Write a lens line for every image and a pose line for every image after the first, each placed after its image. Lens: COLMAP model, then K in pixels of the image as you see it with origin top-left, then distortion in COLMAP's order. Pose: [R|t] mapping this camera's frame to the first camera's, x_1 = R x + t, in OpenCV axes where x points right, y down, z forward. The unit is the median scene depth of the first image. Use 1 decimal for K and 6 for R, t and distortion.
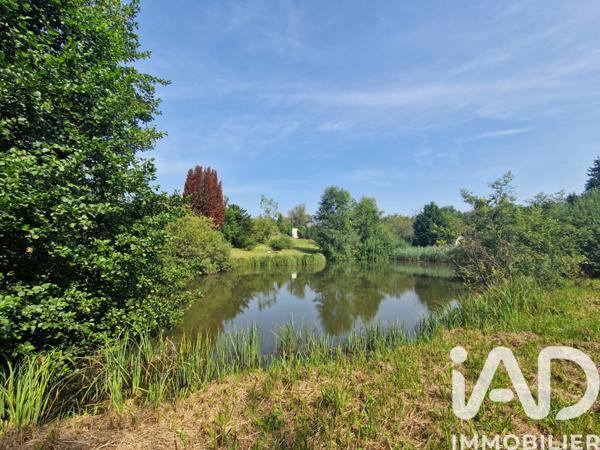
lens RADIAL K [[247.6, 0, 300.5], [0, 247.6, 219.6], [0, 0, 1]] dist [0.001924, -0.003498]
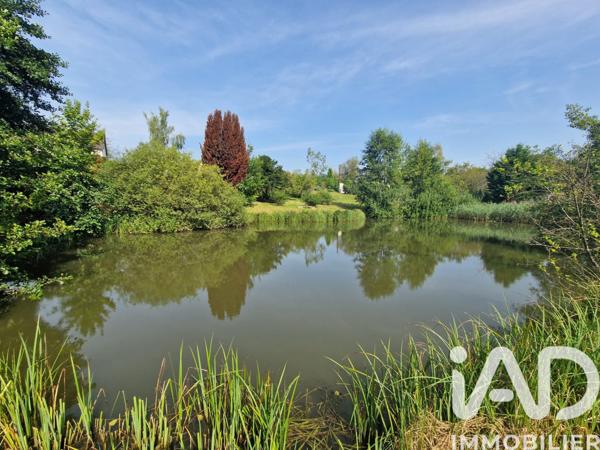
lens RADIAL K [[247.6, 0, 301.2], [0, 247.6, 222.5], [0, 0, 1]] dist [0.001924, -0.003498]
pose [[0.973980, 0.024768, -0.225276, 0.065757], [0.016741, 0.983432, 0.180503, 0.017521], [0.226014, -0.179578, 0.957429, 0.093118]]
